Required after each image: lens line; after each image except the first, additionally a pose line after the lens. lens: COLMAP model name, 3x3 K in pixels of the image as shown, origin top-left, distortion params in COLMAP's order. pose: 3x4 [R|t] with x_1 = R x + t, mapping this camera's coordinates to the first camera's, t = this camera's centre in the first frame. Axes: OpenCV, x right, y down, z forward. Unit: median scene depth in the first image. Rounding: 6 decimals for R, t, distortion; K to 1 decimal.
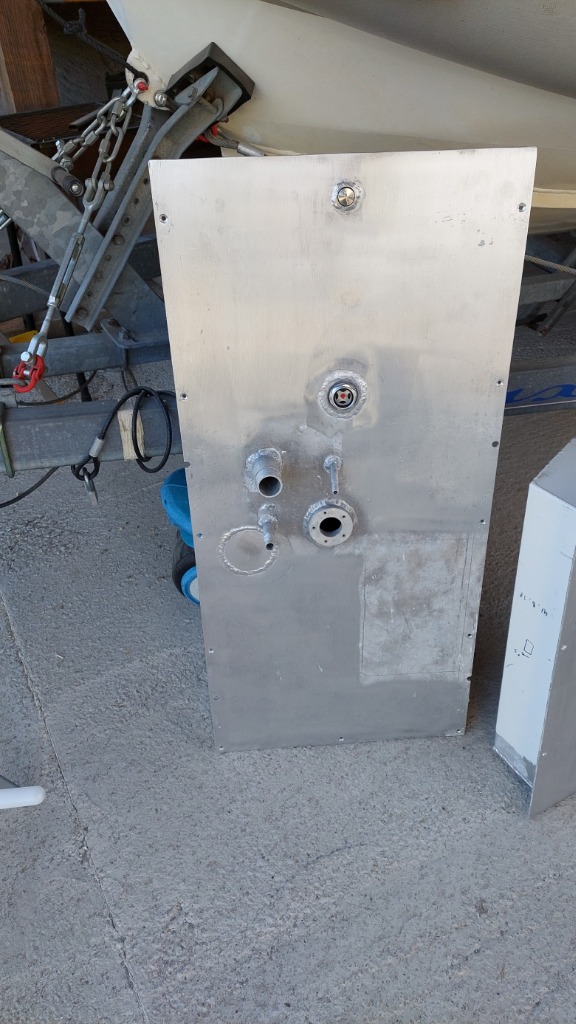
lens RADIAL K [[736.2, 0, 299.7], [0, 736.2, 529.6], [0, 0, 1]] dist [0.095058, -0.118667]
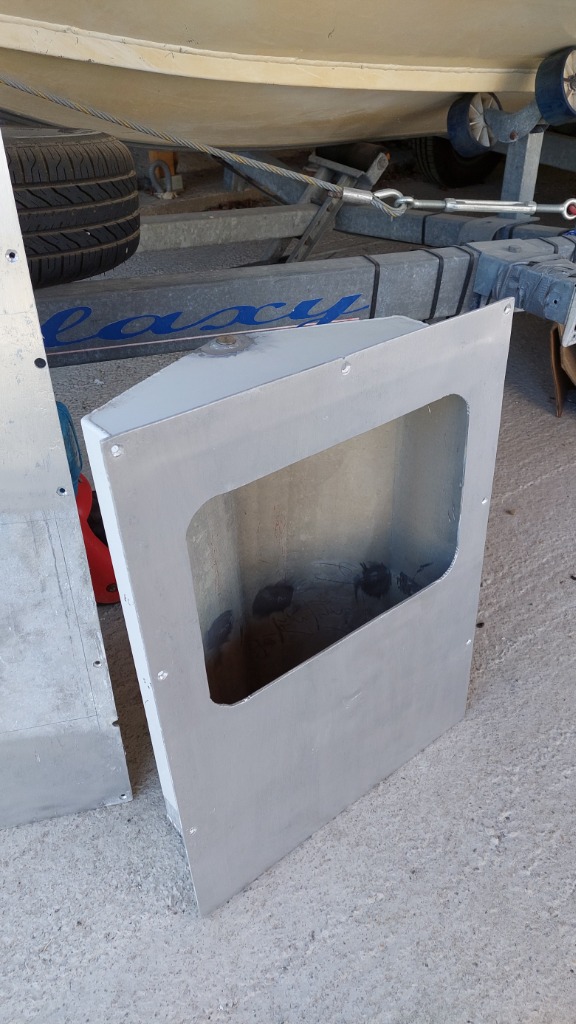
lens RADIAL K [[736.2, 0, 299.7], [0, 736.2, 529.6], [0, 0, 1]] dist [0.095058, -0.118667]
pose [[0.983606, -0.083647, 0.159755, 0.315182], [0.084541, 0.996419, 0.001203, 0.035827], [-0.159284, 0.012323, 0.987156, 0.299061]]
